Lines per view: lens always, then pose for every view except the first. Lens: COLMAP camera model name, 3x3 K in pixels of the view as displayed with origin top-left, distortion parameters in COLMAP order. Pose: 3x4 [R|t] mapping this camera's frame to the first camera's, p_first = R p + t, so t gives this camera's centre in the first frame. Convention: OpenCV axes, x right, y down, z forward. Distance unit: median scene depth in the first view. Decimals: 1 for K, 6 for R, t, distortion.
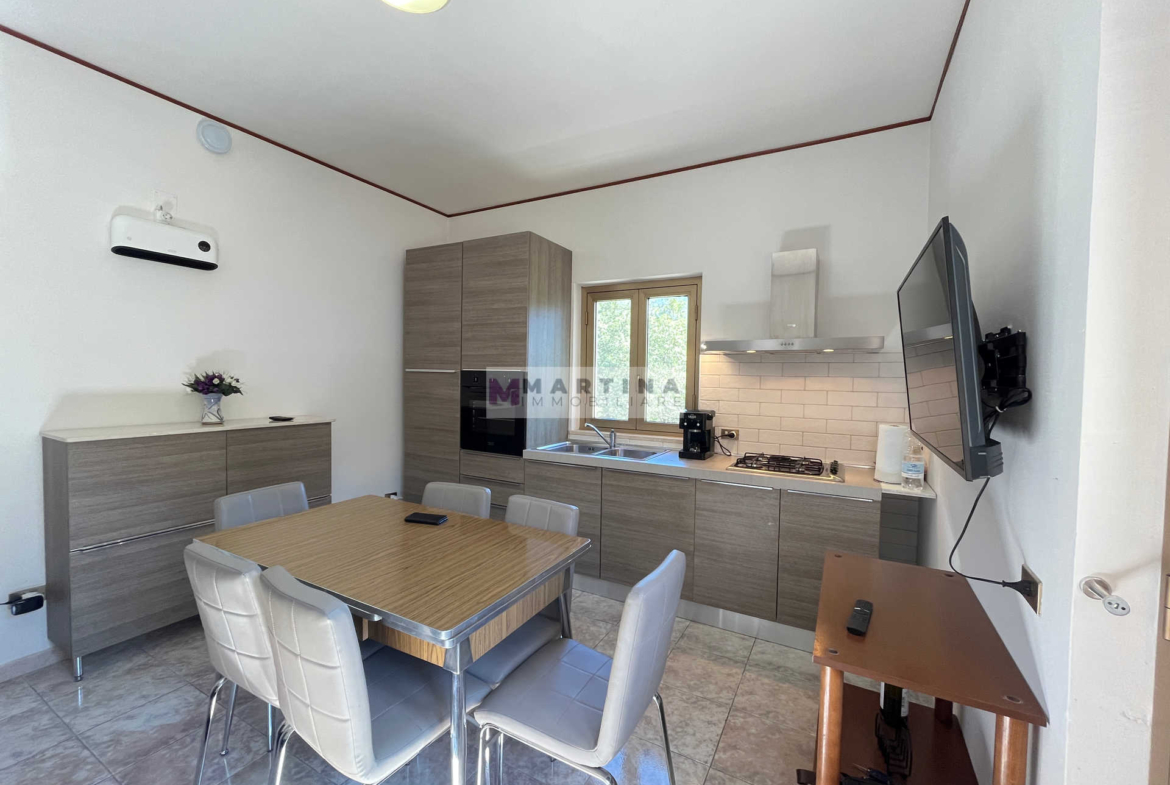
lens RADIAL K [[474.0, 0, 587.4], [0, 474.0, 393.3], [0, 0, 1]] dist [-0.001313, -0.000209]
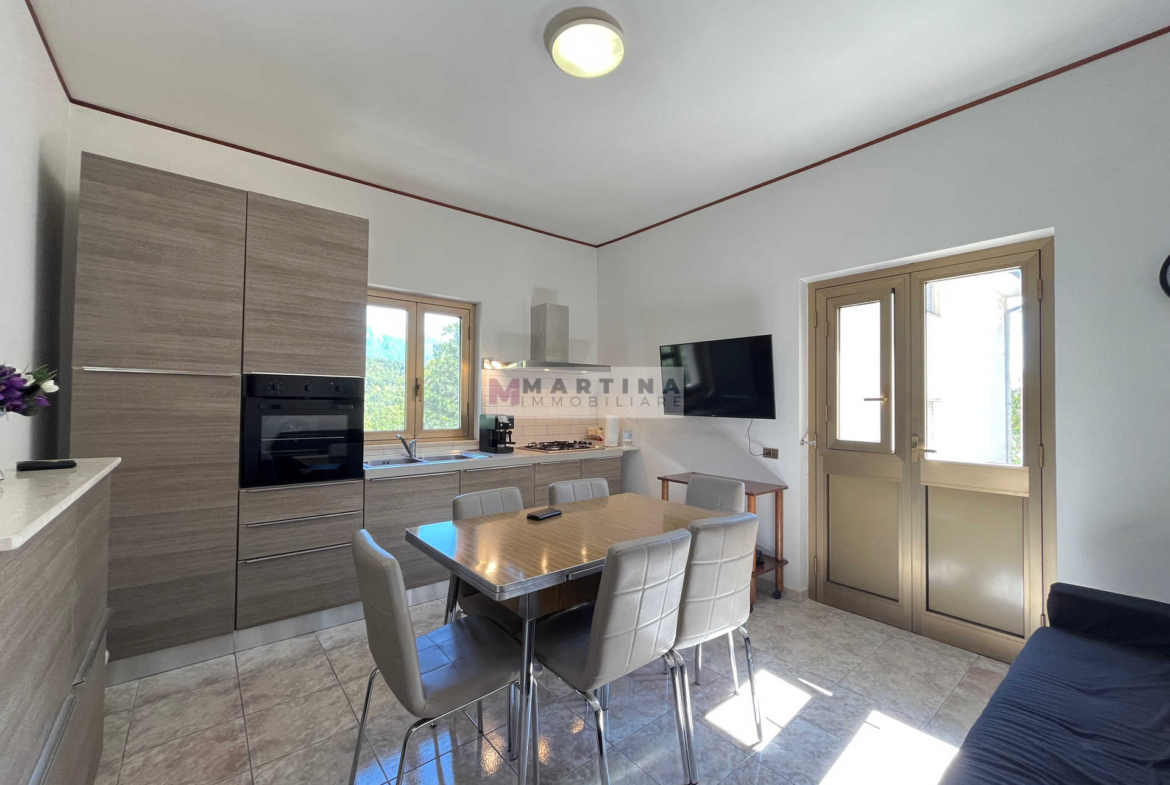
lens RADIAL K [[474.0, 0, 587.4], [0, 474.0, 393.3], [0, 0, 1]] dist [-0.001313, -0.000209]
pose [[0.373827, 0.002540, 0.927495, -0.762216], [0.033526, 0.999306, -0.016249, 0.008817], [-0.926892, 0.037170, 0.373482, 0.292729]]
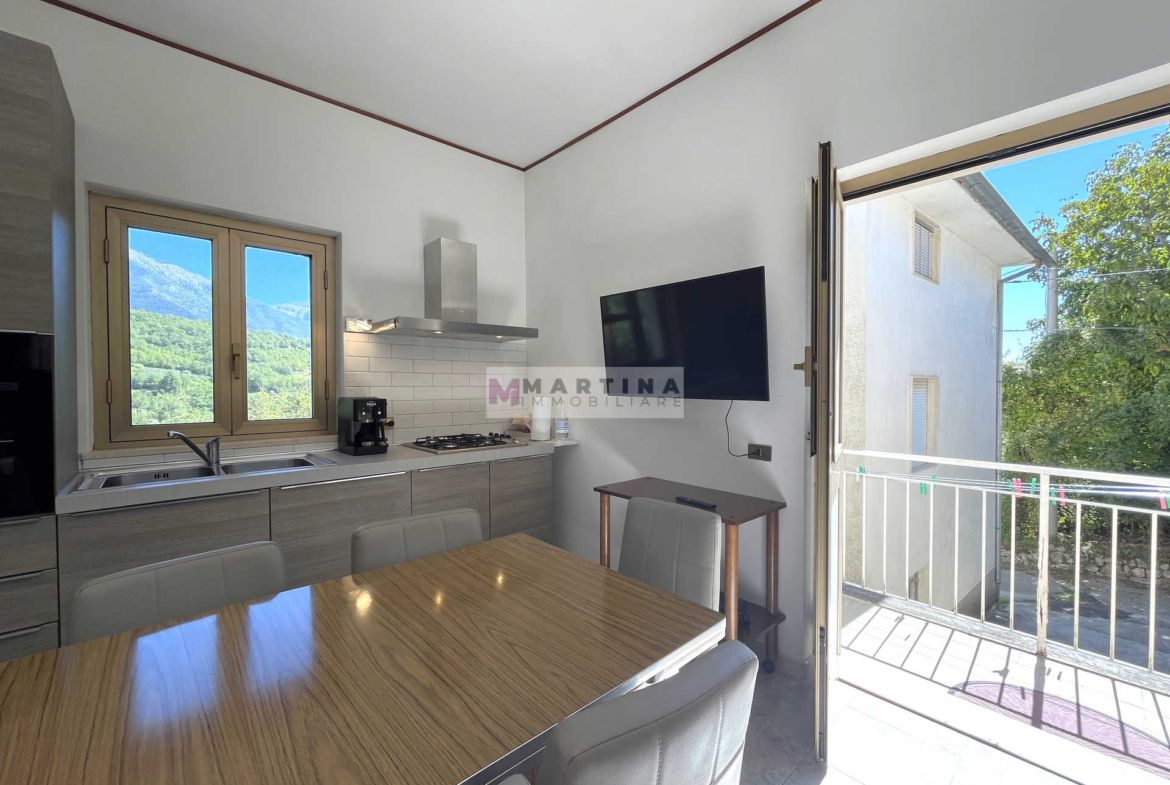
lens RADIAL K [[474.0, 0, 587.4], [0, 474.0, 393.3], [0, 0, 1]] dist [-0.001313, -0.000209]
pose [[0.330495, -0.034498, 0.943177, -0.395981], [0.041824, 0.998885, 0.021880, 0.024943], [-0.942881, 0.032216, 0.331570, 0.316931]]
